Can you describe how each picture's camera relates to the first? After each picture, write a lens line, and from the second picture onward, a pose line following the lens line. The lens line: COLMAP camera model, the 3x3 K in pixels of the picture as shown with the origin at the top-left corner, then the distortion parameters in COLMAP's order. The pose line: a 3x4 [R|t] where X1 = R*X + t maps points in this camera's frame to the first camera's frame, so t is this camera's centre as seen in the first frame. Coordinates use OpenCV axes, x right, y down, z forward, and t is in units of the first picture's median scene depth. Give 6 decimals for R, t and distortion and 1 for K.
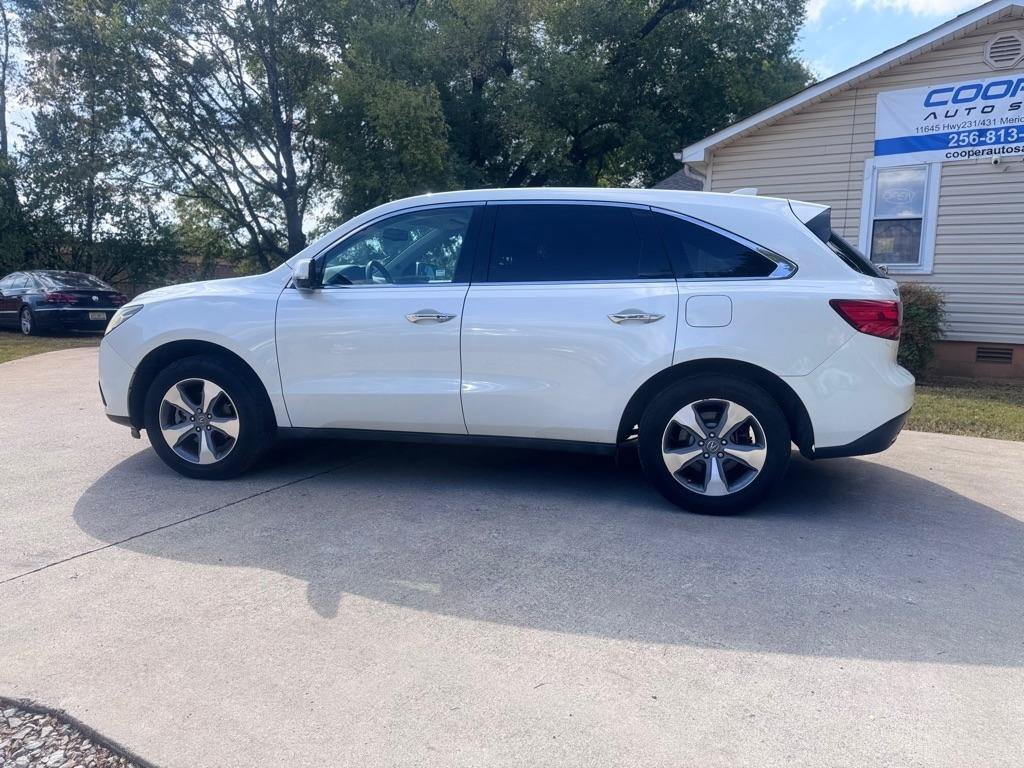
lens RADIAL K [[709.7, 0, 512.0], [0, 709.7, 384.0], [0, 0, 1]] dist [0.027164, -0.031620]
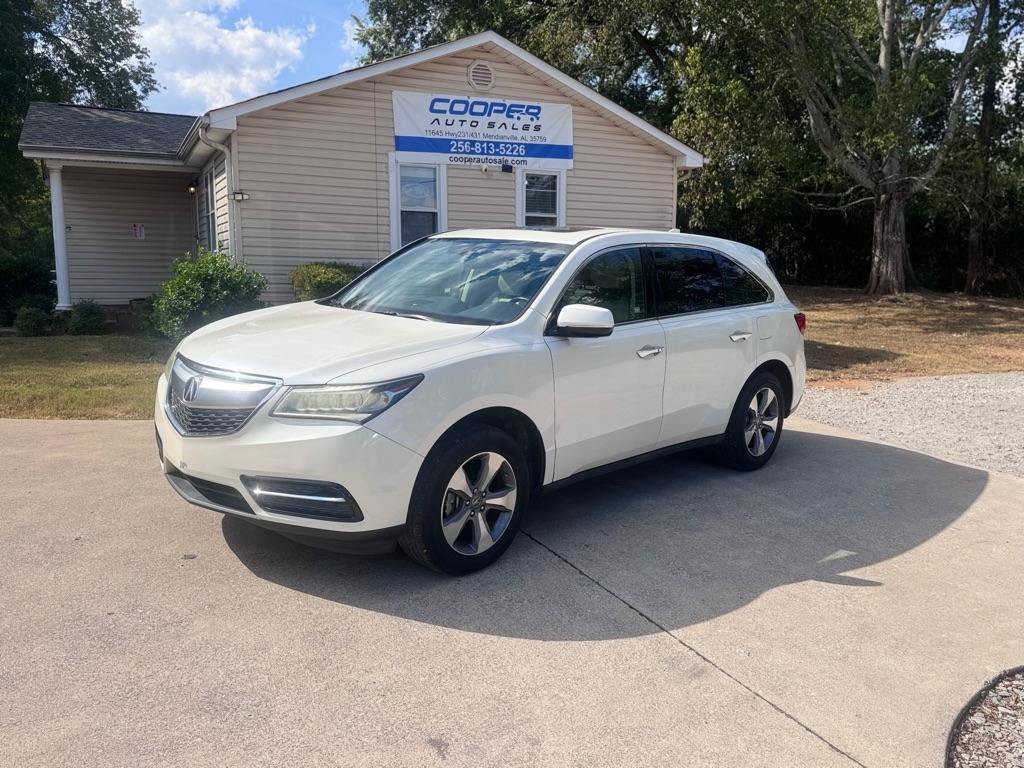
lens RADIAL K [[824.8, 0, 510.0], [0, 824.8, 384.7], [0, 0, 1]] dist [0.109784, -0.164813]
pose [[0.547270, -0.135325, 0.825944, -1.158770], [0.105137, 0.990141, 0.092563, -0.164524], [-0.830327, 0.036180, 0.556102, 0.415887]]
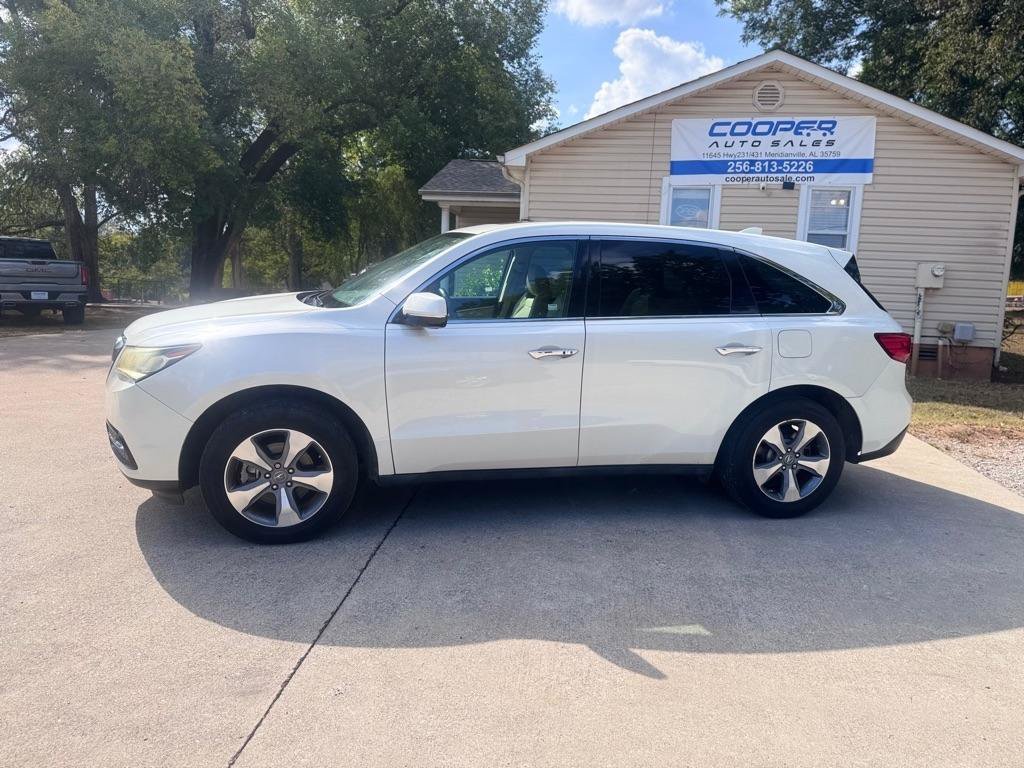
lens RADIAL K [[715.7, 0, 509.0], [0, 715.7, 377.9], [0, 0, 1]] dist [0.077651, -0.121118]
pose [[0.913126, -0.041714, 0.405538, -0.516138], [0.033649, 0.999069, 0.027000, -0.078798], [-0.406286, -0.011009, 0.913680, 0.097206]]
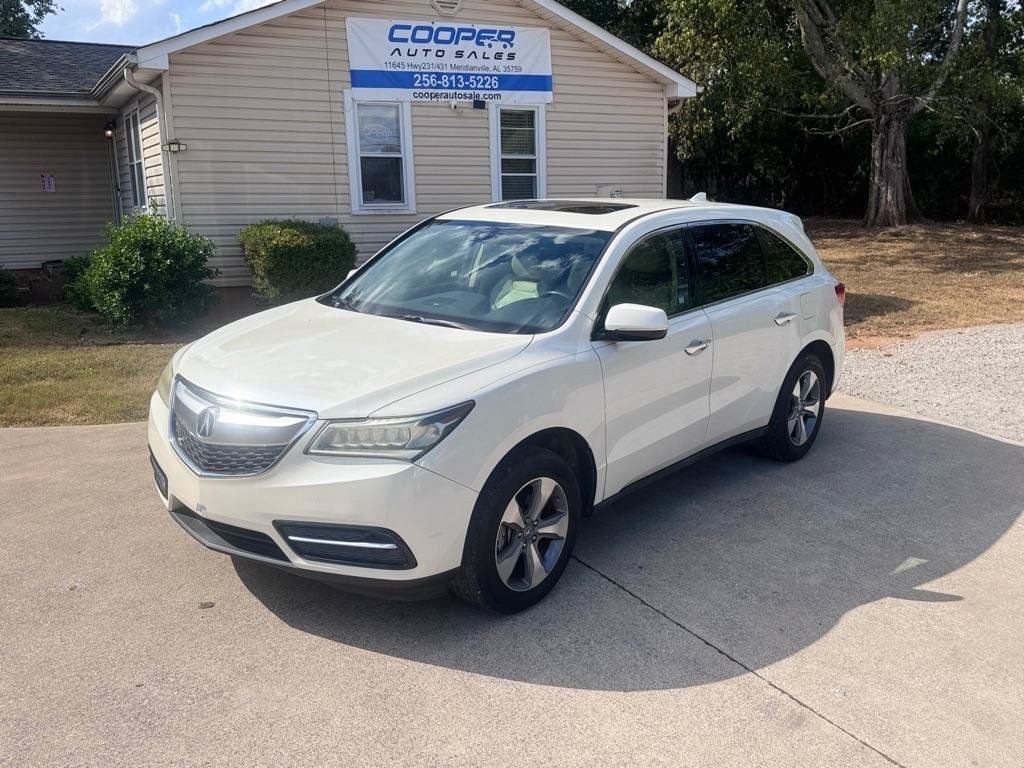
lens RADIAL K [[921.9, 0, 513.1], [0, 921.9, 385.6], [0, 0, 1]] dist [0.103042, -0.155487]
pose [[0.495516, -0.204481, 0.844187, -1.199363], [0.132056, 0.978332, 0.159461, -0.250193], [-0.858502, 0.032464, 0.511782, 0.497989]]
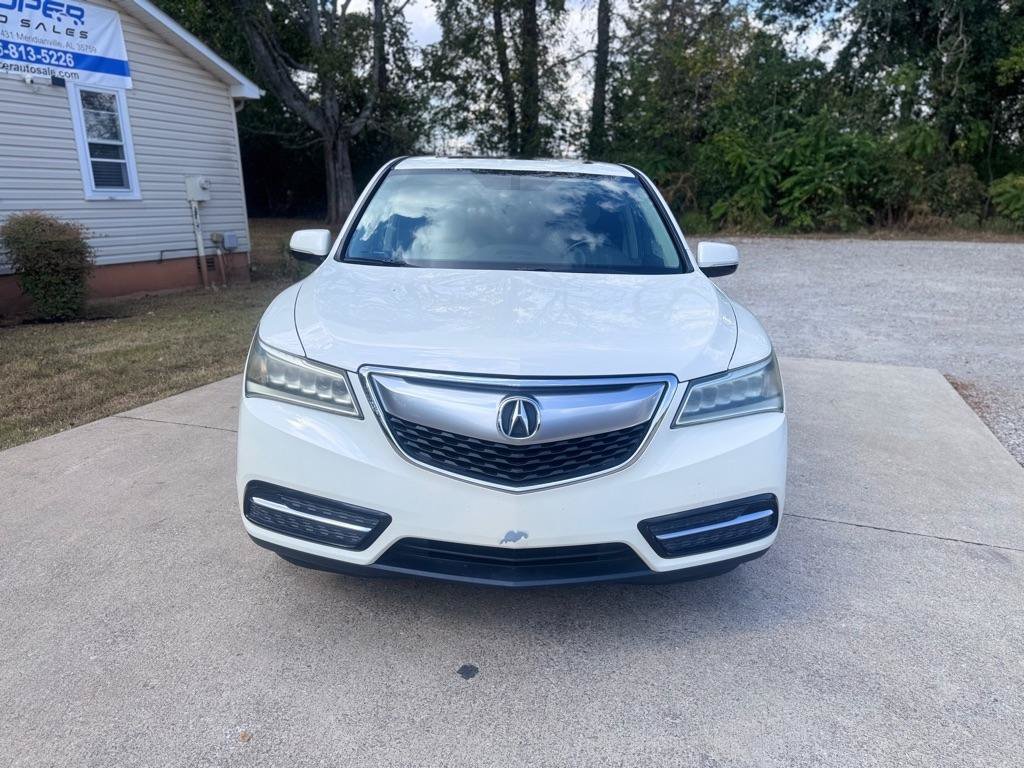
lens RADIAL K [[721.4, 0, 516.2], [0, 721.4, 382.7], [0, 0, 1]] dist [0.007796, -0.016507]
pose [[-0.189880, -0.262480, 0.946071, -1.050305], [0.124965, 0.949303, 0.288458, -0.273142], [-0.973822, 0.172998, -0.147453, 1.273859]]
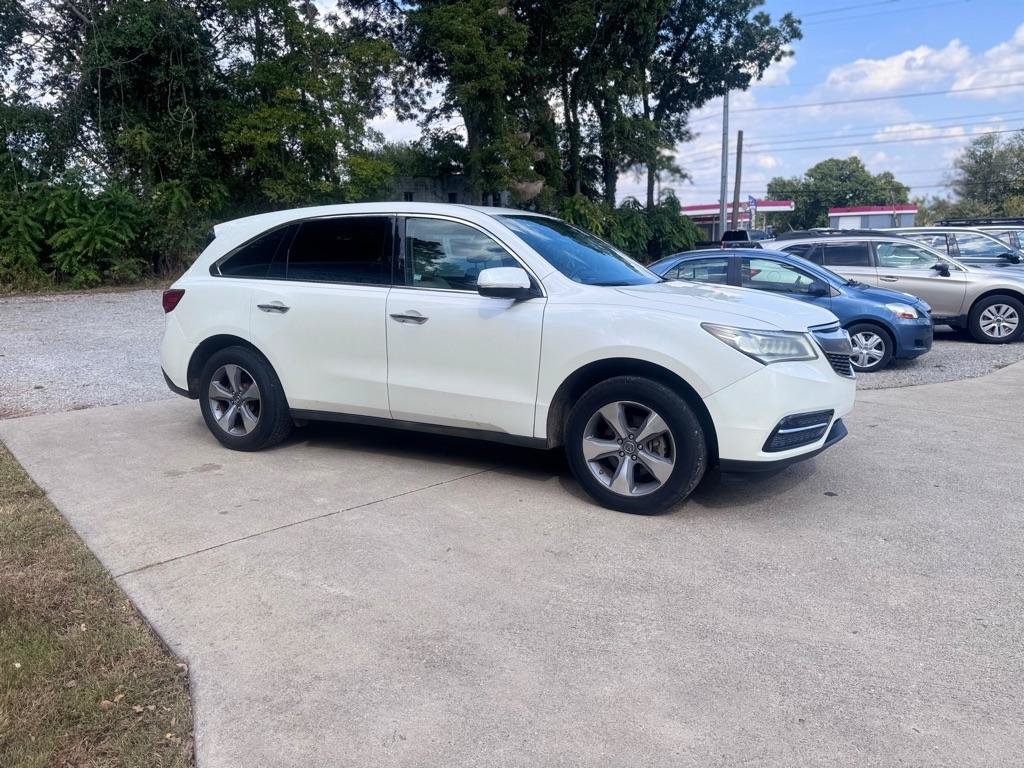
lens RADIAL K [[721.4, 0, 516.2], [0, 721.4, 382.7], [0, 0, 1]] dist [0.007796, -0.016507]
pose [[-0.953187, -0.058392, 0.296690, -0.473685], [0.040035, 0.948169, 0.315234, -0.378525], [-0.299719, 0.312355, -0.901445, 2.207608]]
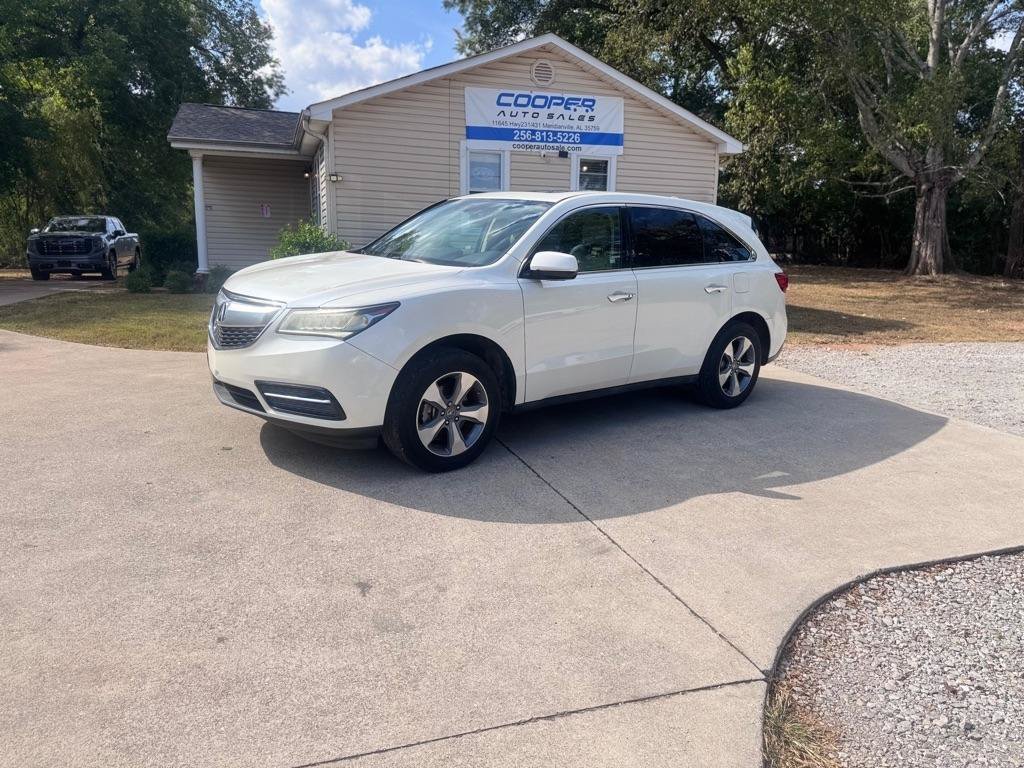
lens RADIAL K [[708.9, 0, 512.0], [0, 708.9, 384.0], [0, 0, 1]] dist [0.091179, -0.123623]
pose [[0.641112, -0.150881, 0.752469, -1.091270], [0.087137, 0.988454, 0.123958, -0.101855], [-0.762484, -0.013903, 0.646857, 0.285160]]
